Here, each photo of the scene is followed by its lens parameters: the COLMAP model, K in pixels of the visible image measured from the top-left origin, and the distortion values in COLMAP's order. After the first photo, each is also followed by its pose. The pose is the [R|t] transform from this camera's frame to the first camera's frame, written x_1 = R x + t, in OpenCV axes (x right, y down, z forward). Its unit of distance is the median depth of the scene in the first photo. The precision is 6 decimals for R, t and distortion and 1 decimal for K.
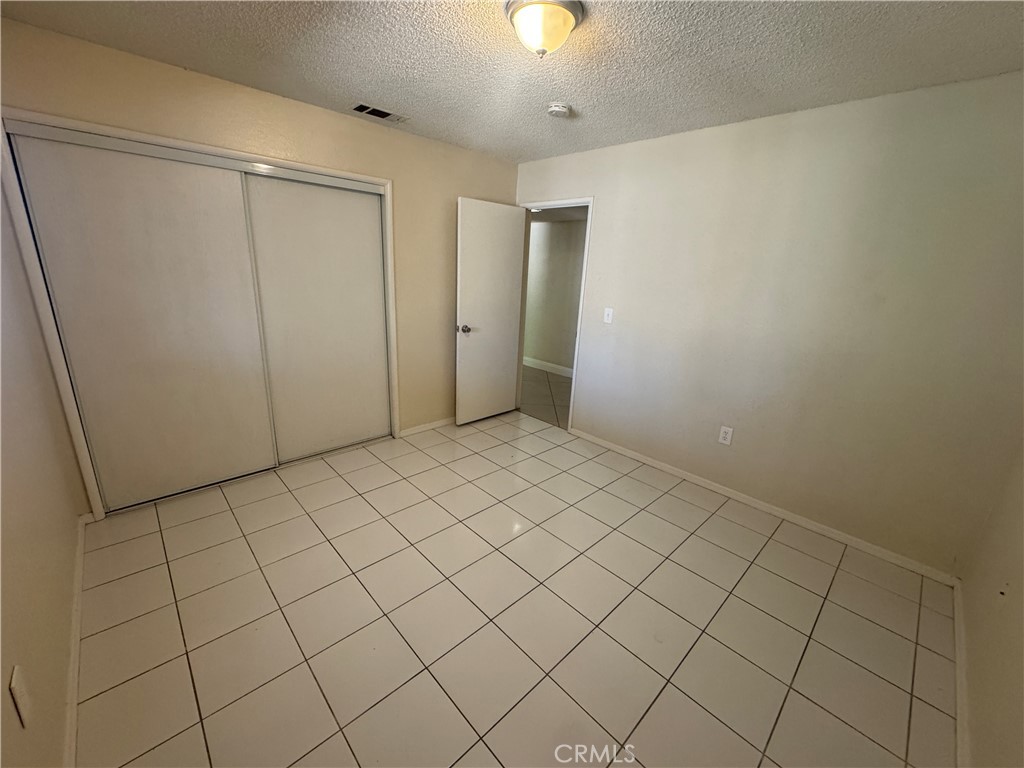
lens RADIAL K [[407.4, 0, 508.0], [0, 407.4, 386.0], [0, 0, 1]] dist [-0.000677, 0.000753]
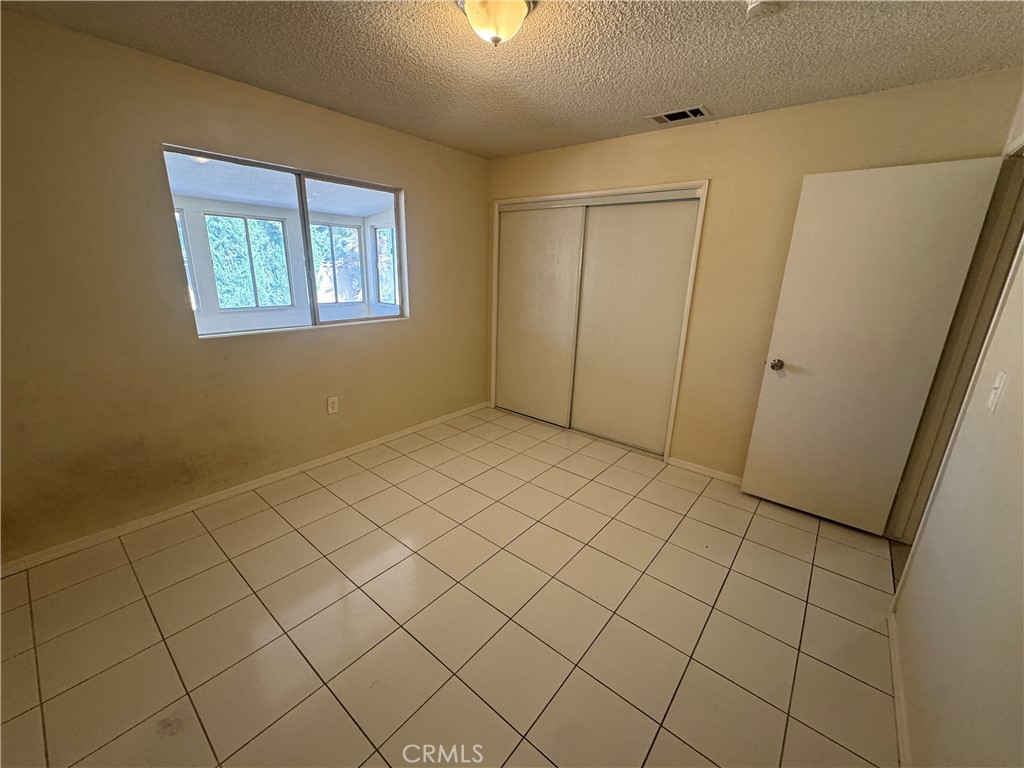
lens RADIAL K [[407.4, 0, 513.2], [0, 407.4, 386.8], [0, 0, 1]] dist [-0.000677, 0.000753]
pose [[0.129159, 0.241350, -0.961805, 0.589352], [-0.305210, 0.932519, 0.193015, -0.115319], [0.943486, 0.268623, 0.194105, 0.510768]]
